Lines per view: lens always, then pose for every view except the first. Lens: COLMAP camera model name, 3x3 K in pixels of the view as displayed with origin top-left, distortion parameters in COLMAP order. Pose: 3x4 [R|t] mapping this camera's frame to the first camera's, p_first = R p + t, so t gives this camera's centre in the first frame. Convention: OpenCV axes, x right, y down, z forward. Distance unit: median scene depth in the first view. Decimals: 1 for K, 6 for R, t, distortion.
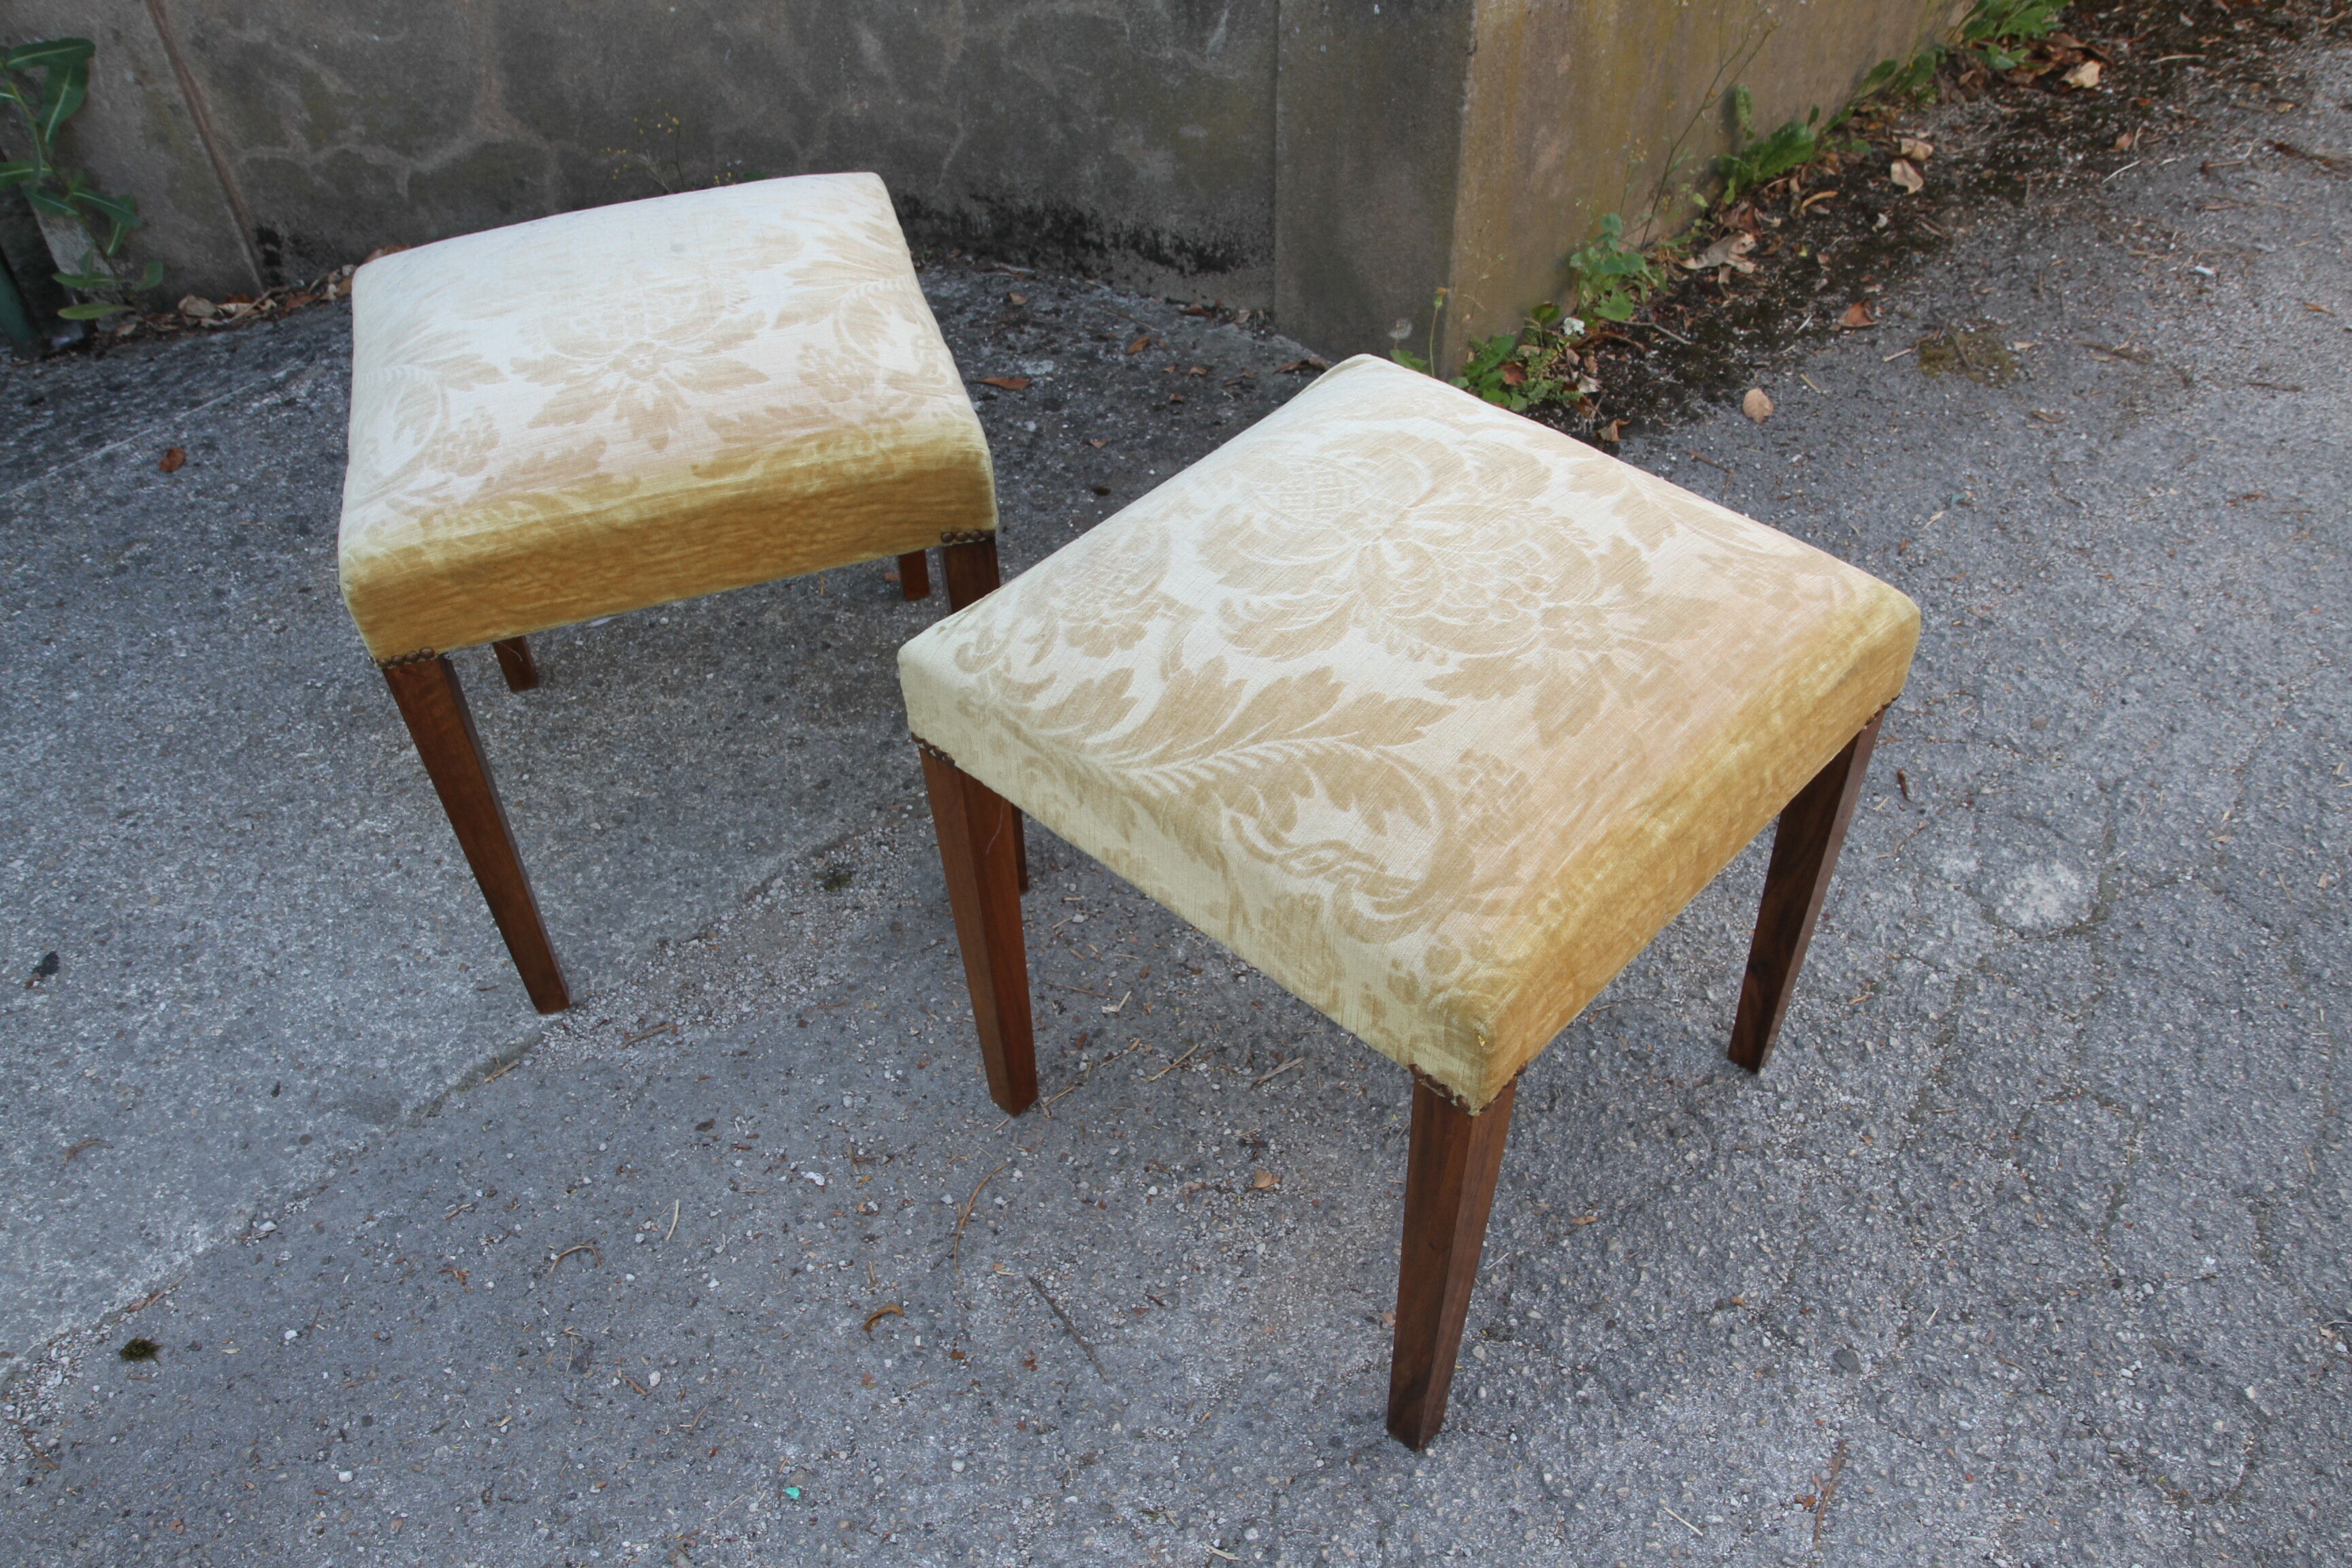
lens RADIAL K [[1815.7, 0, 1162.6], [0, 1815.7, 825.9], [0, 0, 1]] dist [-0.104205, 0.100485]
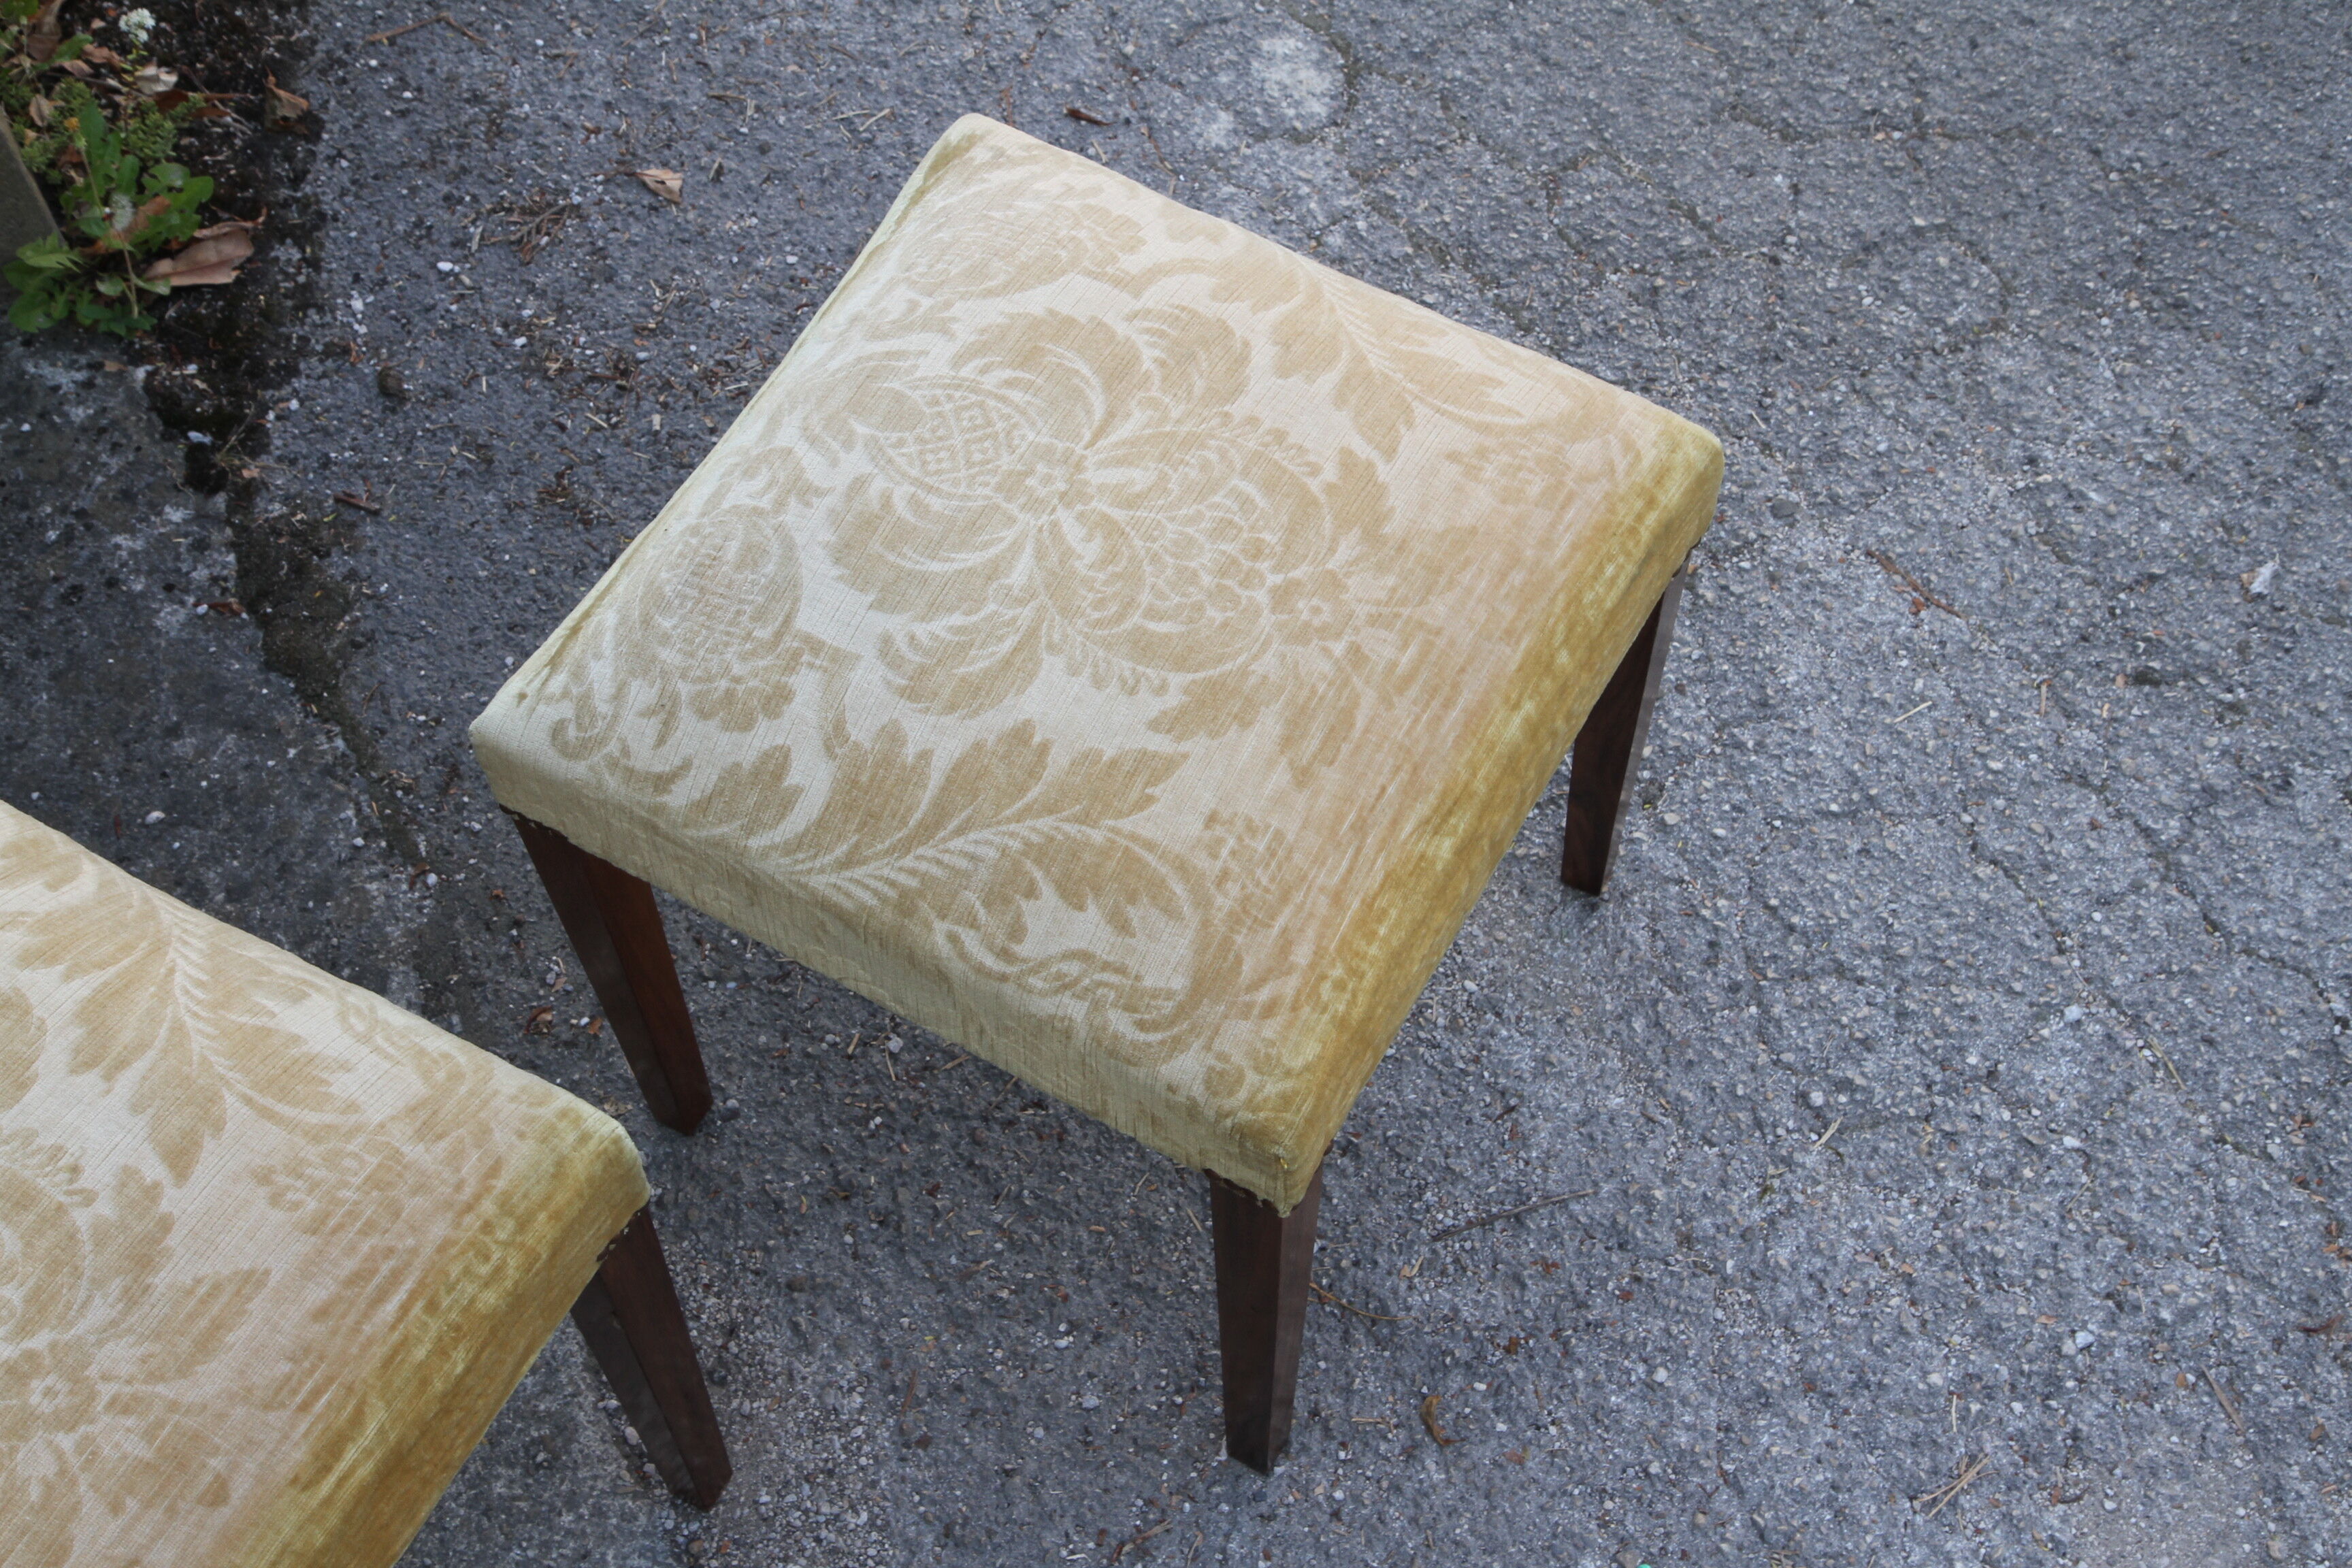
lens RADIAL K [[2934.4, 0, 1163.5], [0, 2934.4, 813.7], [0, 0, 1]] dist [0.063918, 0.116106]
pose [[0.306808, -0.810692, 0.498646, -0.526618], [0.687005, 0.551224, 0.473472, -0.483143], [-0.658706, 0.197307, 0.726069, 0.070802]]
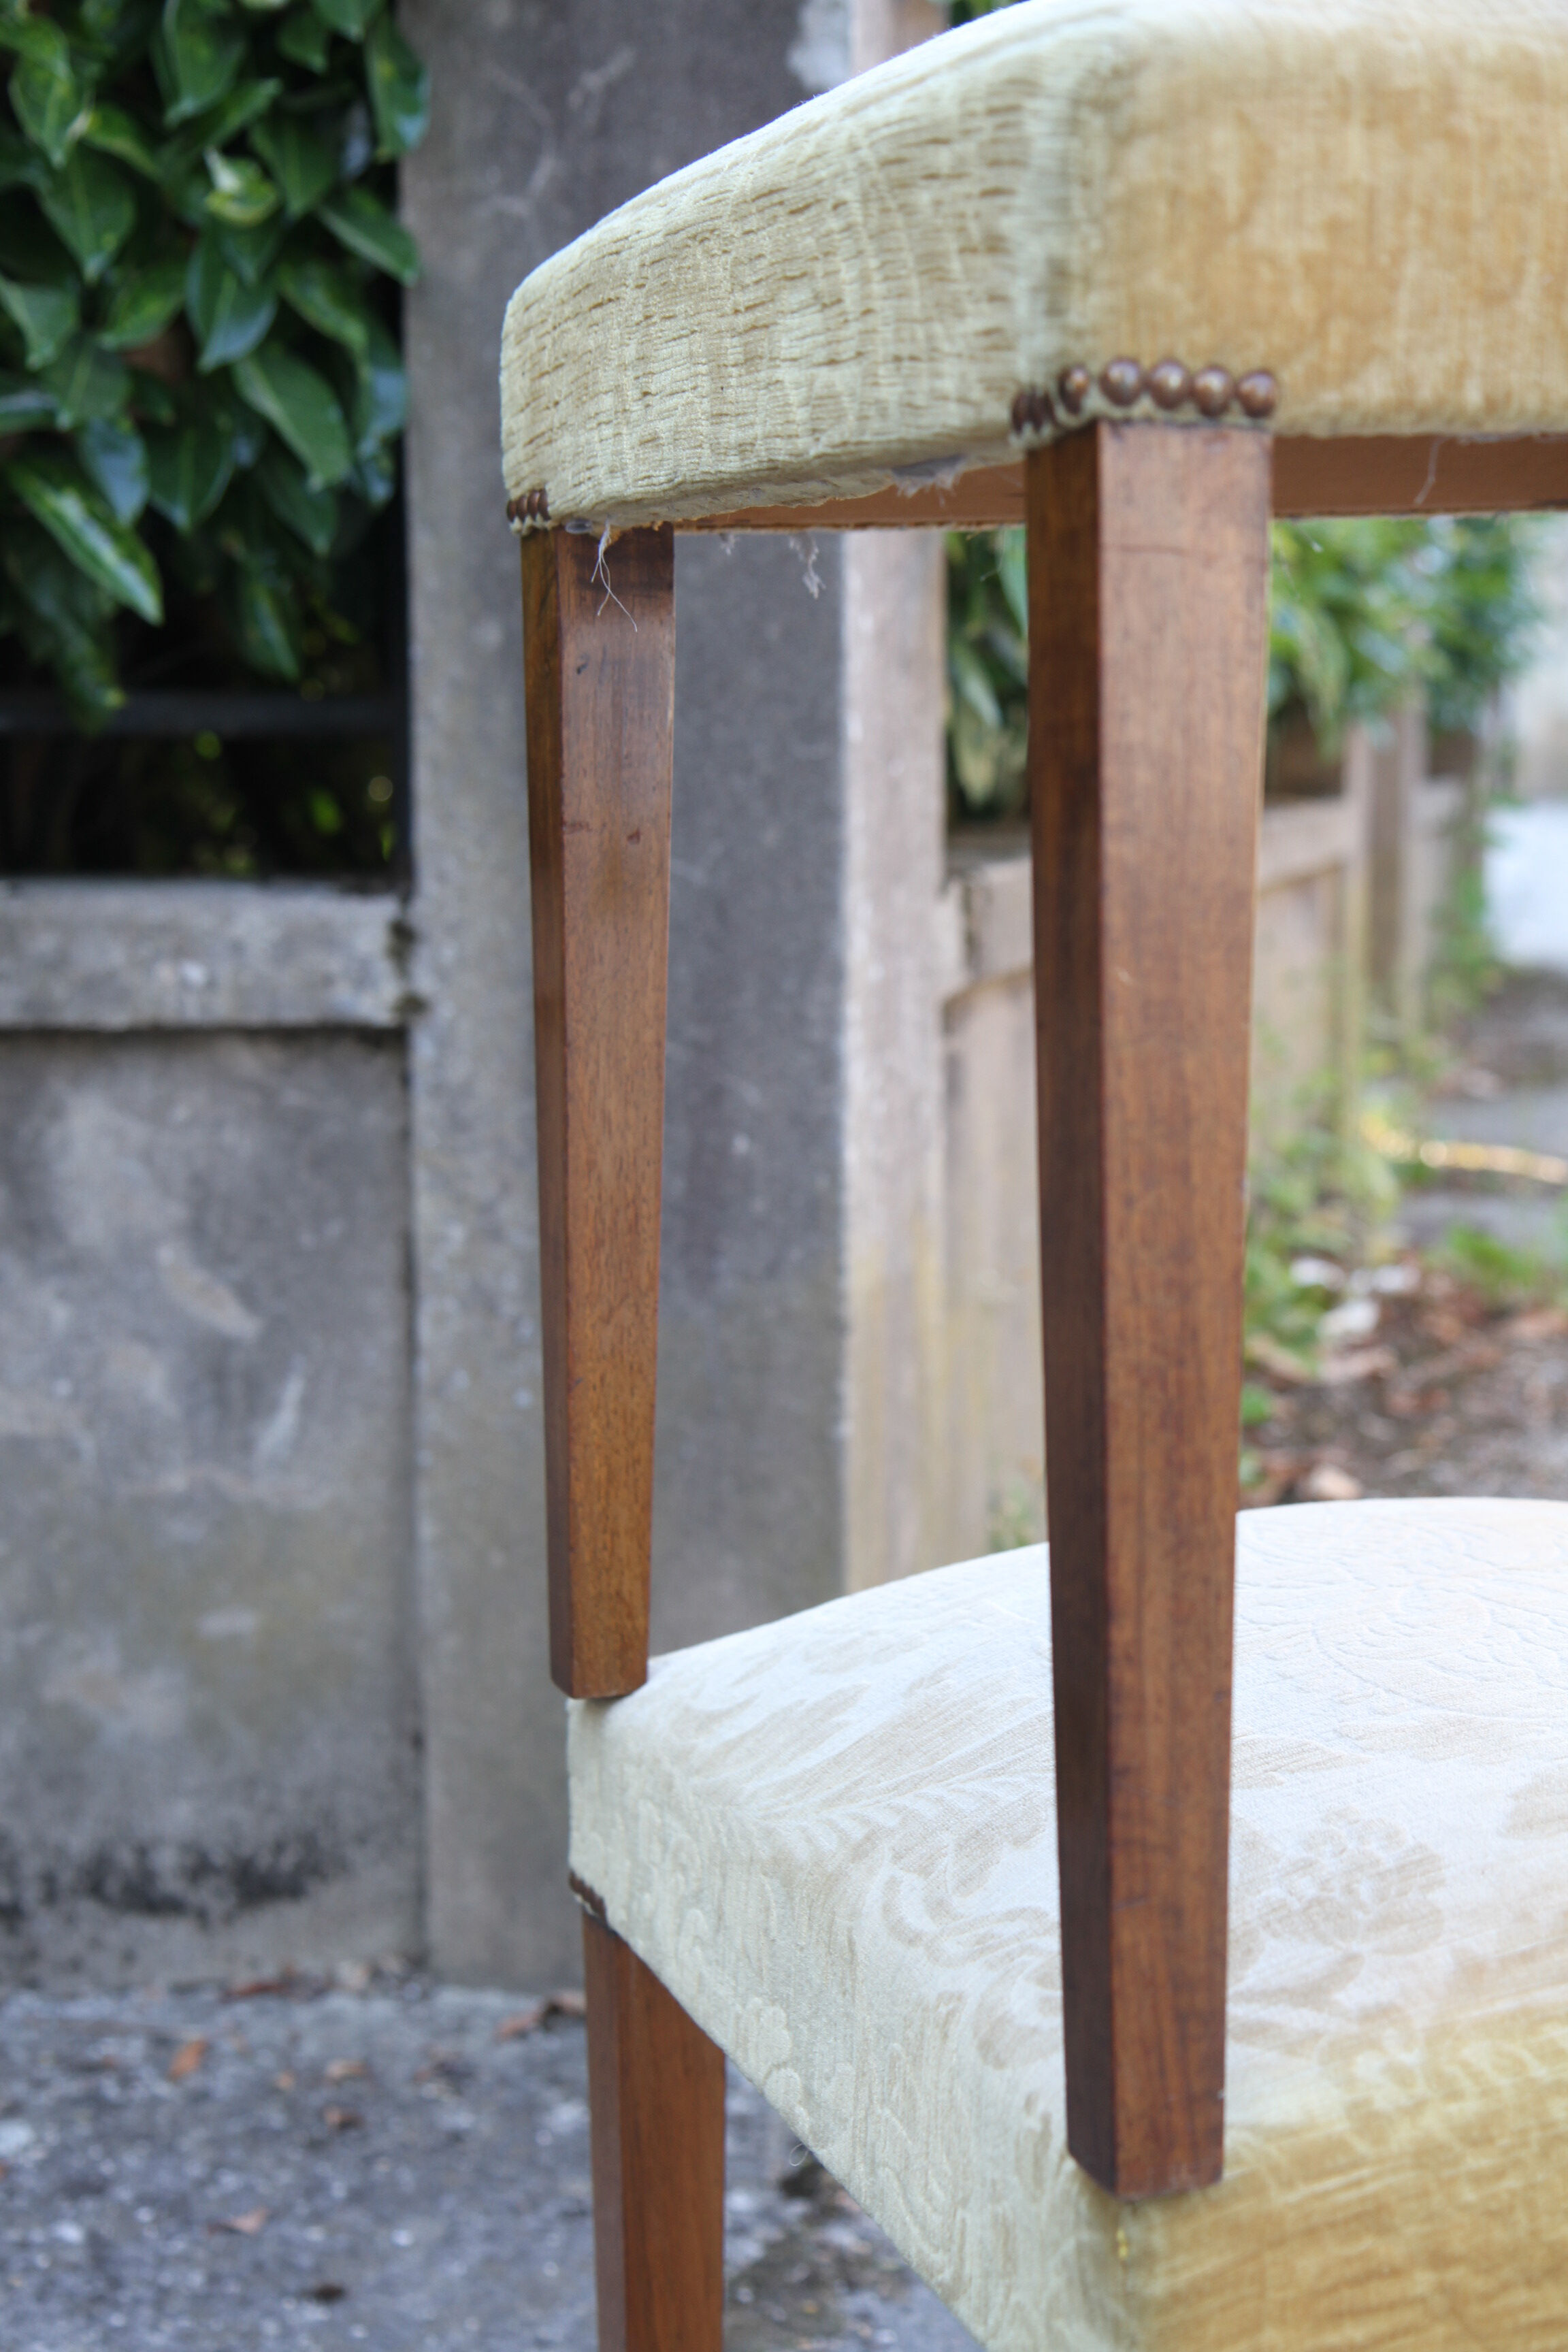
lens RADIAL K [[3395.0, 0, 784.0], [0, 3395.0, 1176.0], [0, 0, 1]] dist [0.085005, 0.162302]
pose [[0.858052, -0.043286, 0.511735, -0.470830], [0.349135, 0.779928, -0.519440, 0.106320], [-0.376632, 0.624371, 0.684331, 0.260430]]
